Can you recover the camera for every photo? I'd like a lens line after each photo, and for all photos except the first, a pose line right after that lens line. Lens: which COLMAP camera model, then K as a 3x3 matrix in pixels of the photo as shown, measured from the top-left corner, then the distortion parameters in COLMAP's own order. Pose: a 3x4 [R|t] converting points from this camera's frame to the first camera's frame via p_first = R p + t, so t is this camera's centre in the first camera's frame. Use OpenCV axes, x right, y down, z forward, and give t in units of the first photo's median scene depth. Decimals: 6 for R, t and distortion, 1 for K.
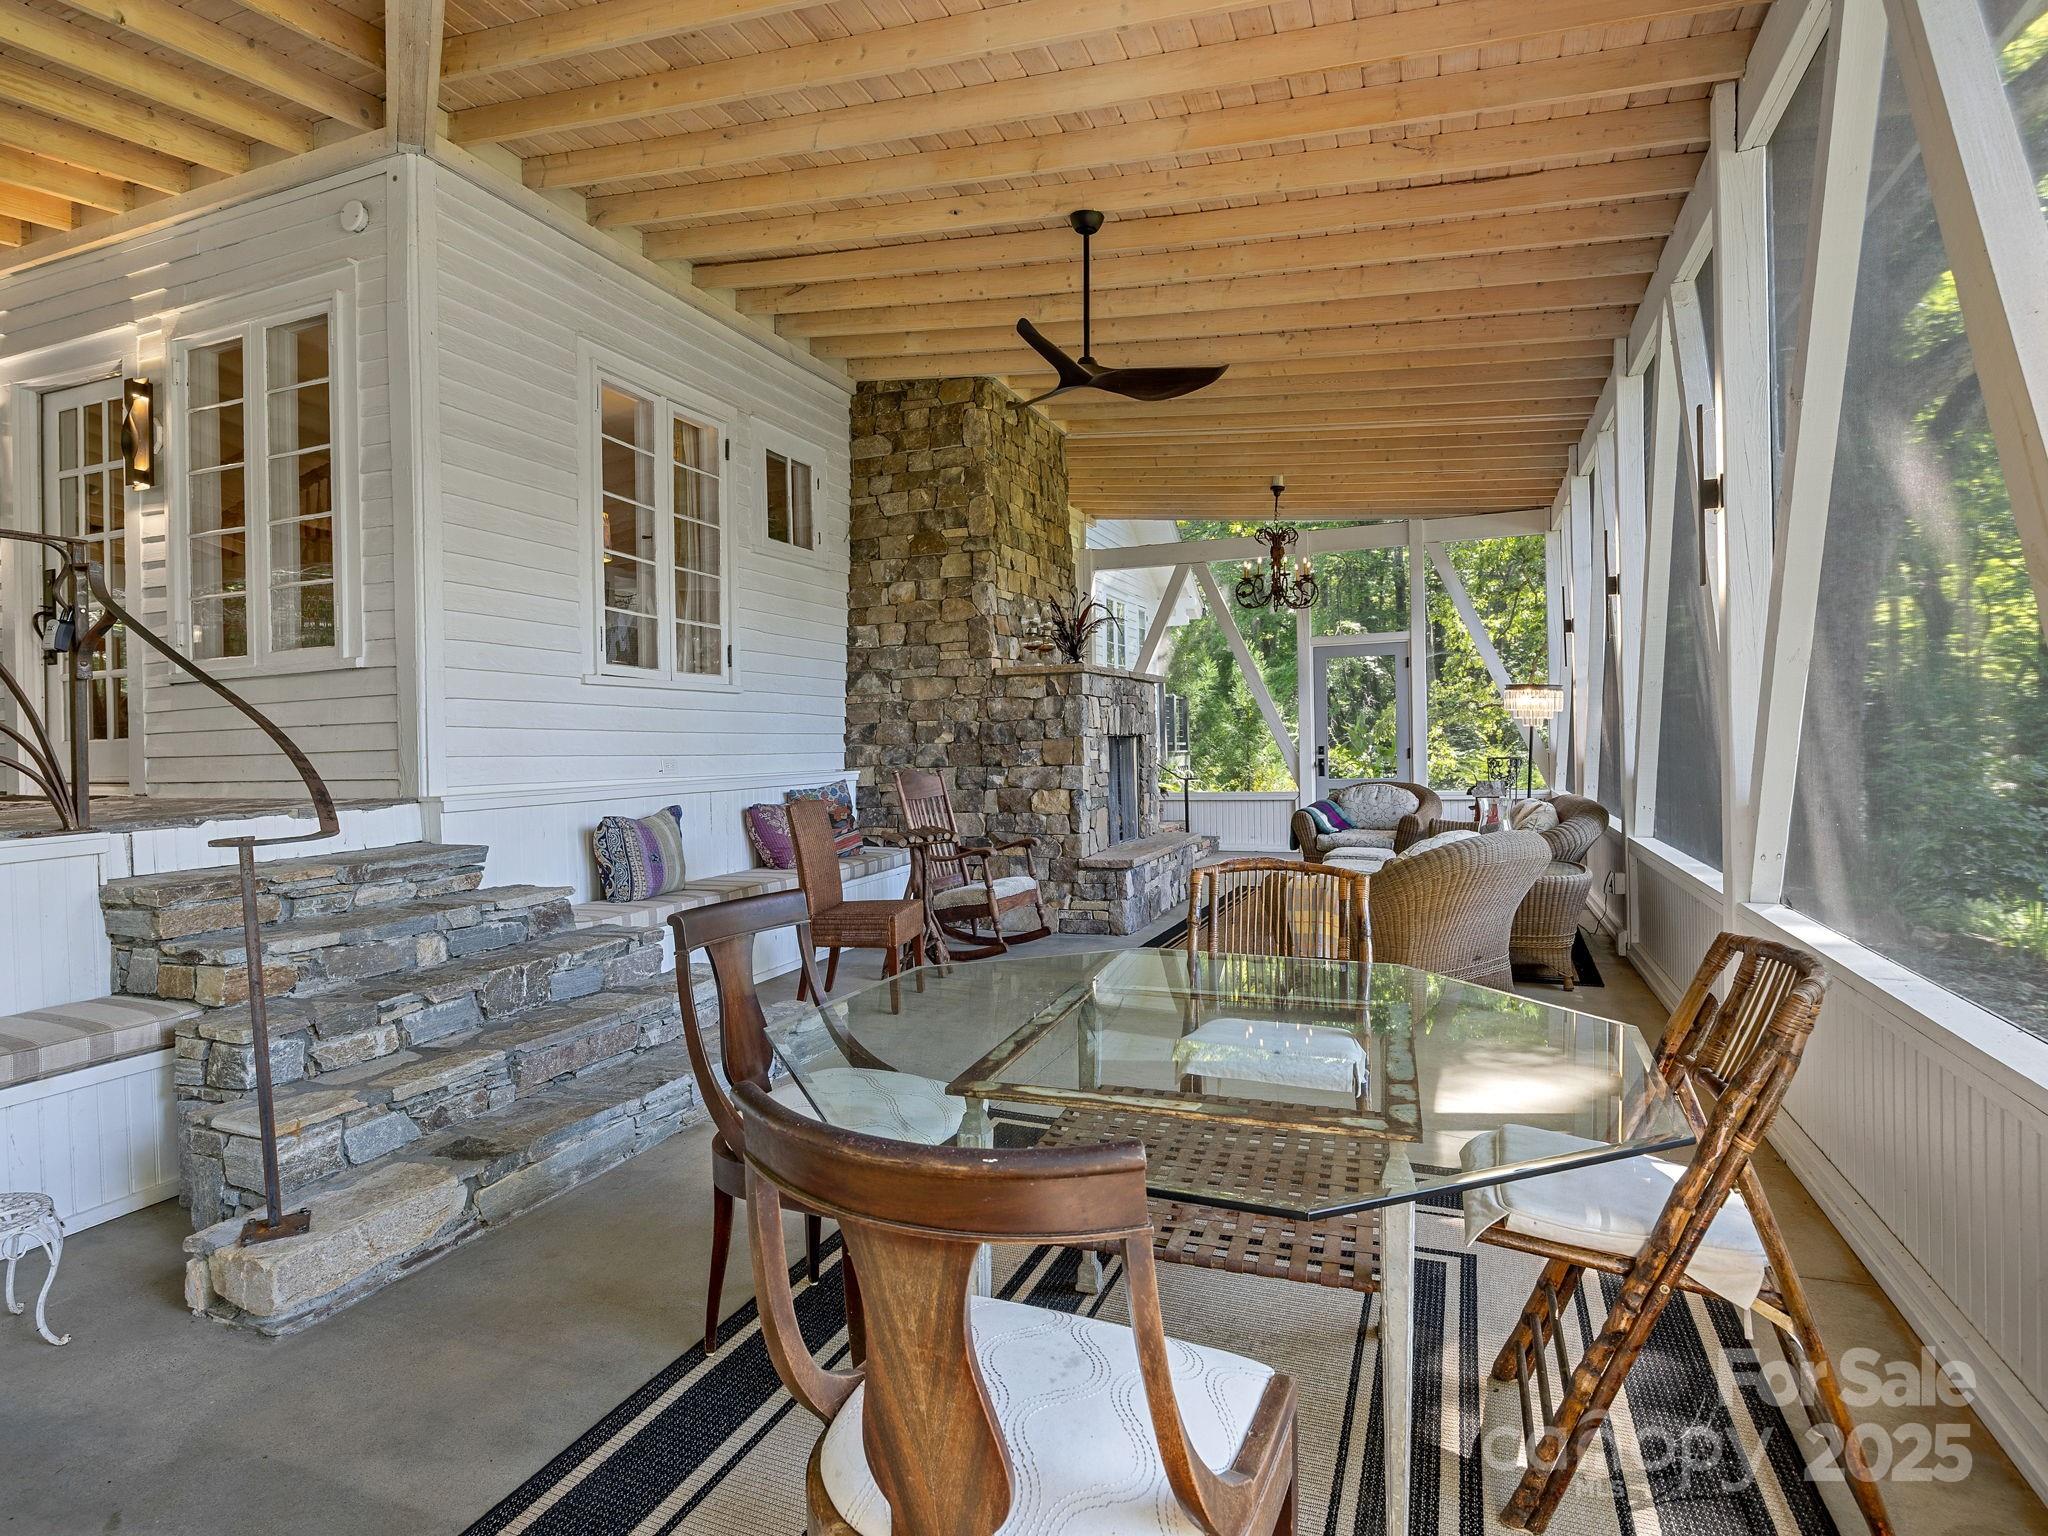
lens RADIAL K [[1059.3, 0, 1065.4], [0, 1059.3, 757.6], [0, 0, 1]] dist [-0.000699, -0.000178]
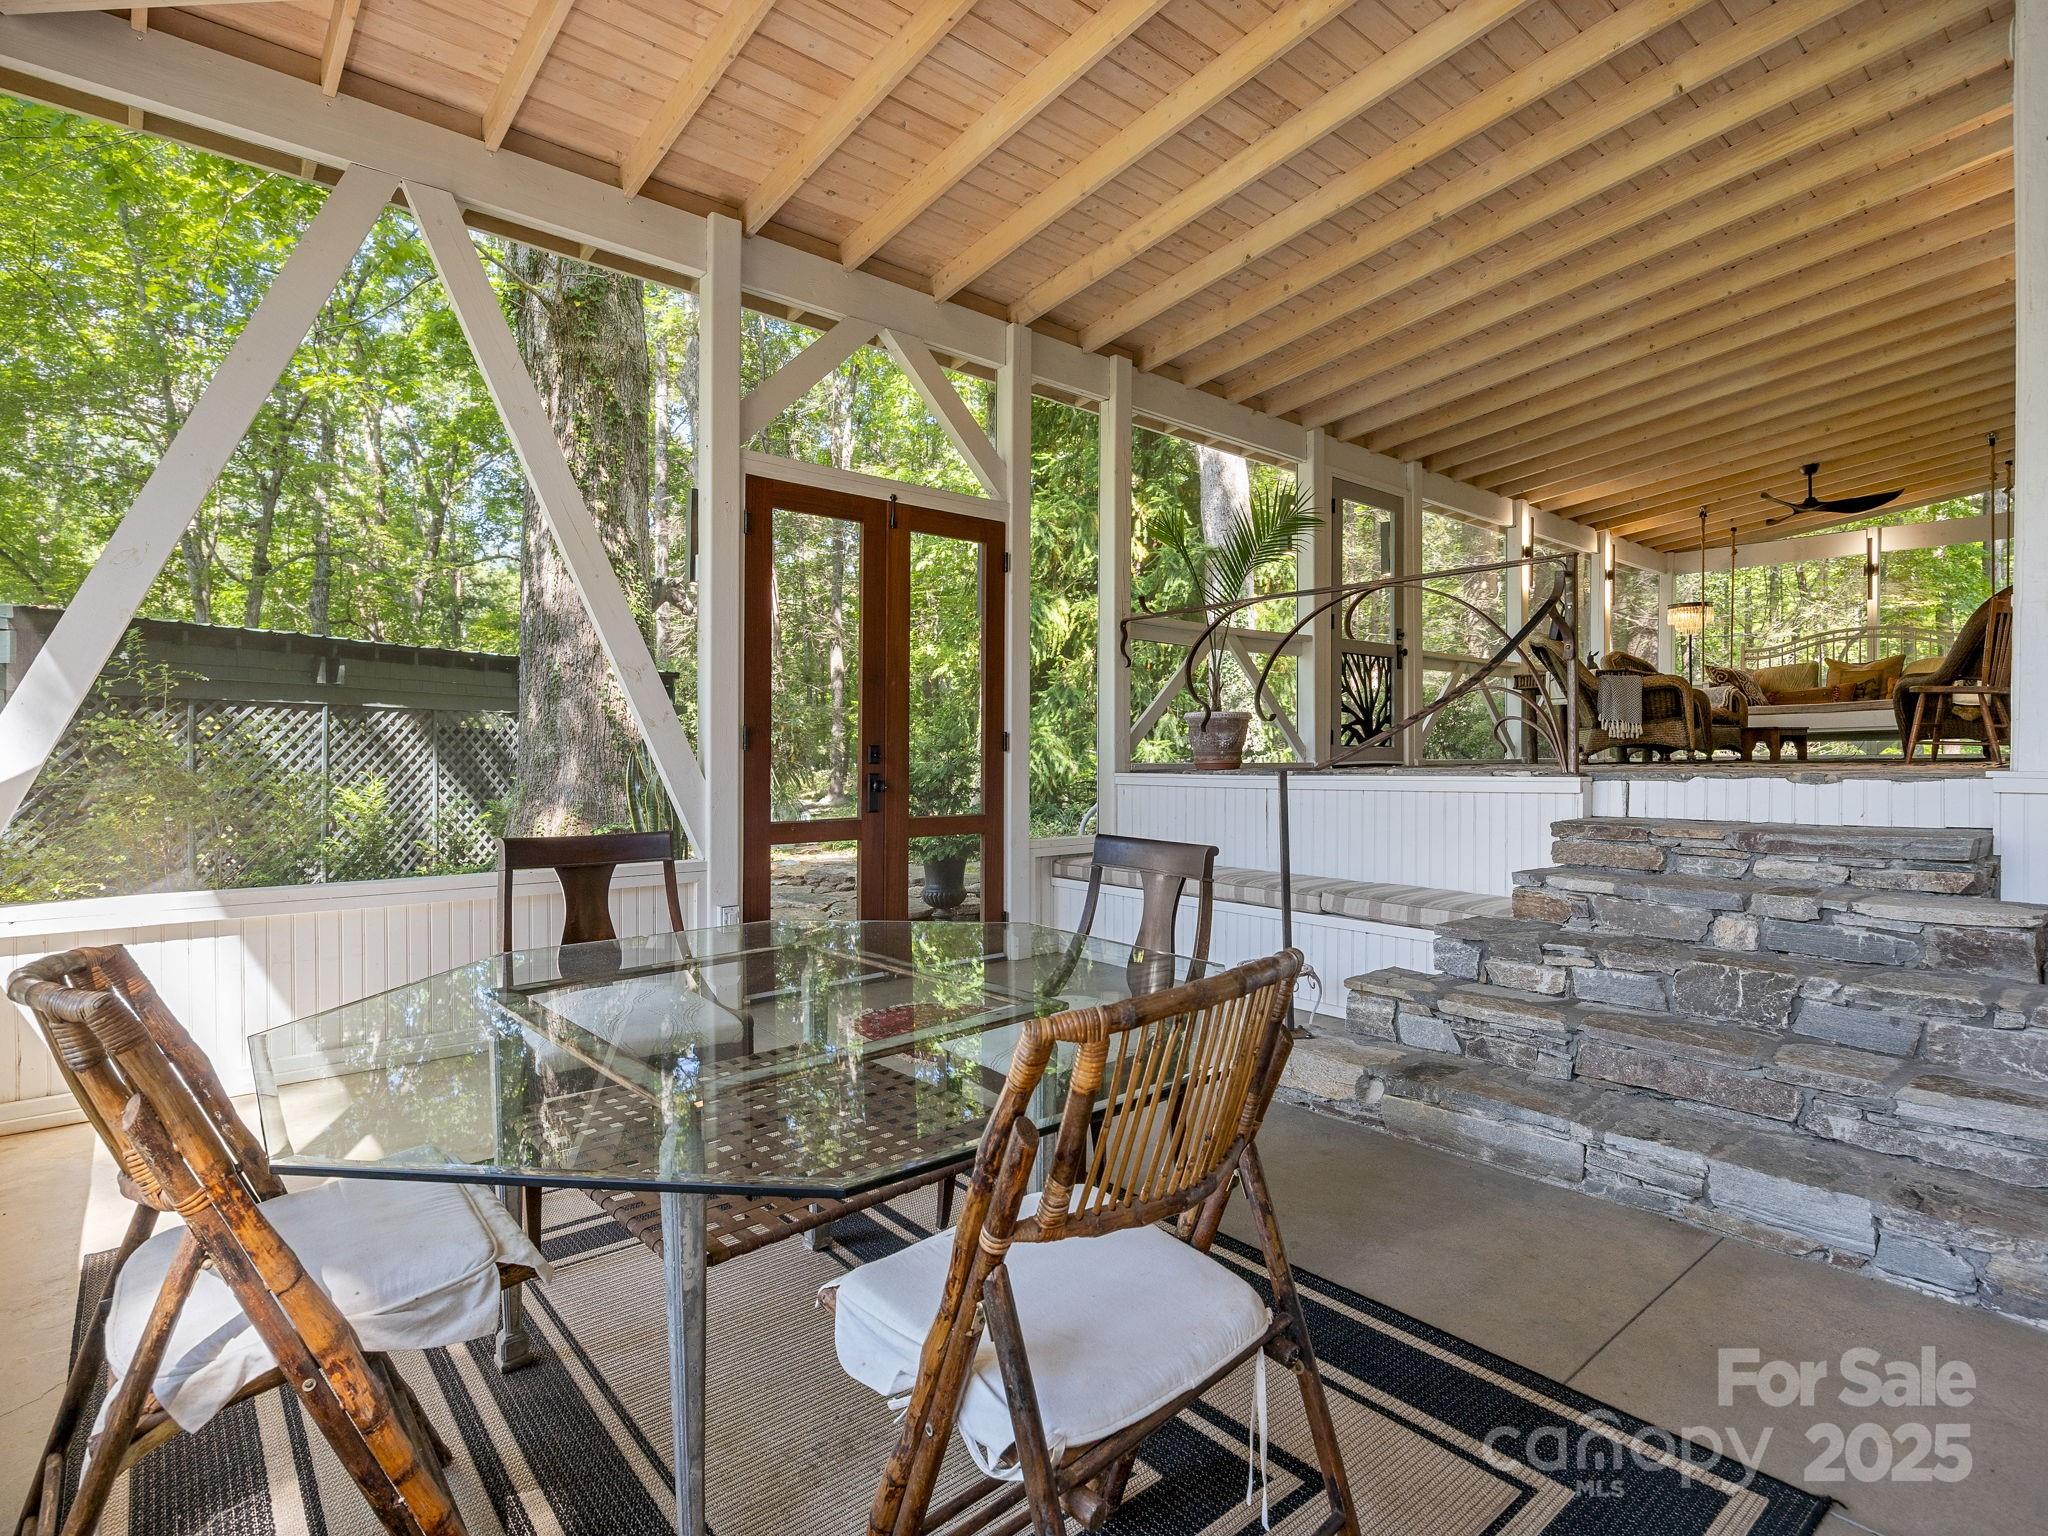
lens RADIAL K [[1033.0, 0, 1026.0], [0, 1033.0, 755.6], [0, 0, 1]] dist [-0.006595, -0.000743]
pose [[-0.491634, 0.026108, -0.870411, 0.499243], [-0.000225, 0.999547, 0.030108, 0.006083], [0.870802, 0.014998, -0.491405, 0.993744]]
